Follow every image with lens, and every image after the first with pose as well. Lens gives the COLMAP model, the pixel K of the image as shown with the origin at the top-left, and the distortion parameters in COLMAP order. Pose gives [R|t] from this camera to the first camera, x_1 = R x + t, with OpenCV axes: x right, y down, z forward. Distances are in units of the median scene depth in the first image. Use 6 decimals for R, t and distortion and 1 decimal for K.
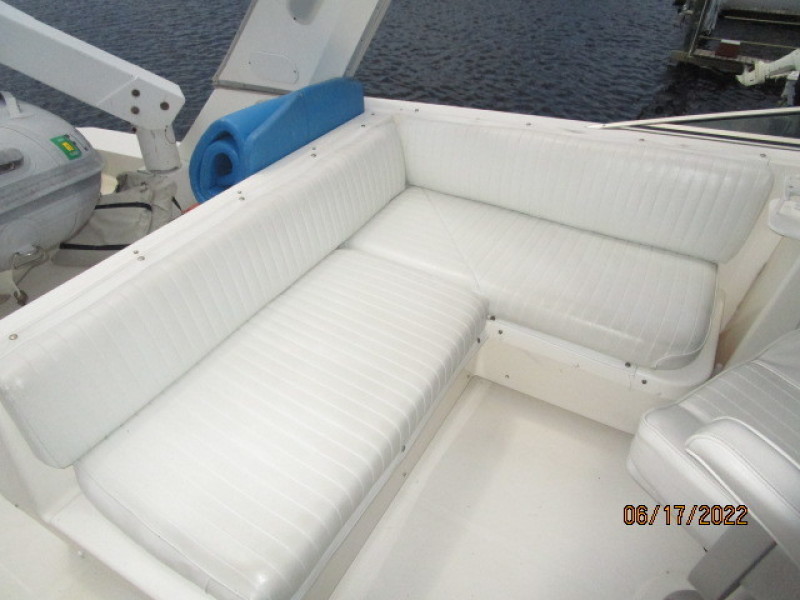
lens RADIAL K [[564.8, 0, 395.8], [0, 564.8, 299.4], [0, 0, 1]] dist [-0.033877, 0.011777]
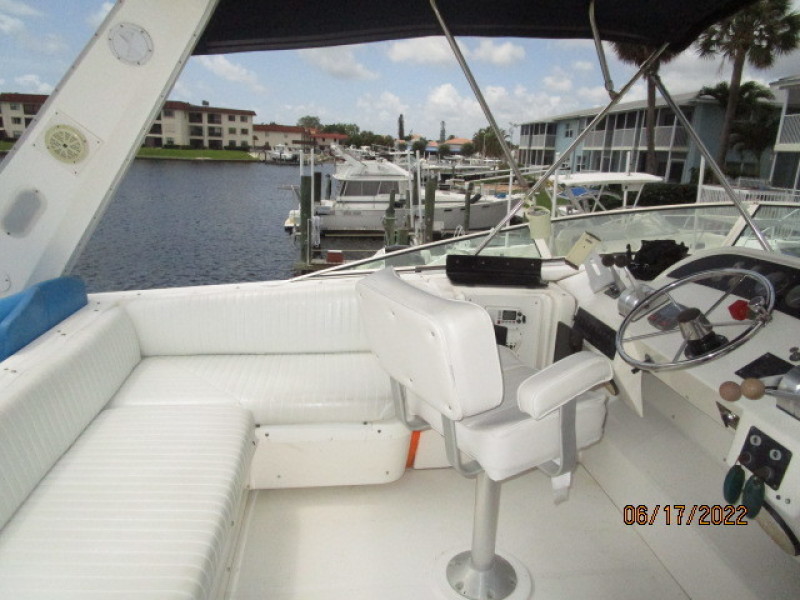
lens RADIAL K [[564.8, 0, 393.8], [0, 564.8, 306.6], [0, 0, 1]] dist [-0.033877, 0.011777]
pose [[0.815116, -0.150661, 0.559363, -0.204608], [0.341836, 0.904651, -0.254470, 0.184171], [-0.467689, 0.398633, 0.788897, -0.186740]]
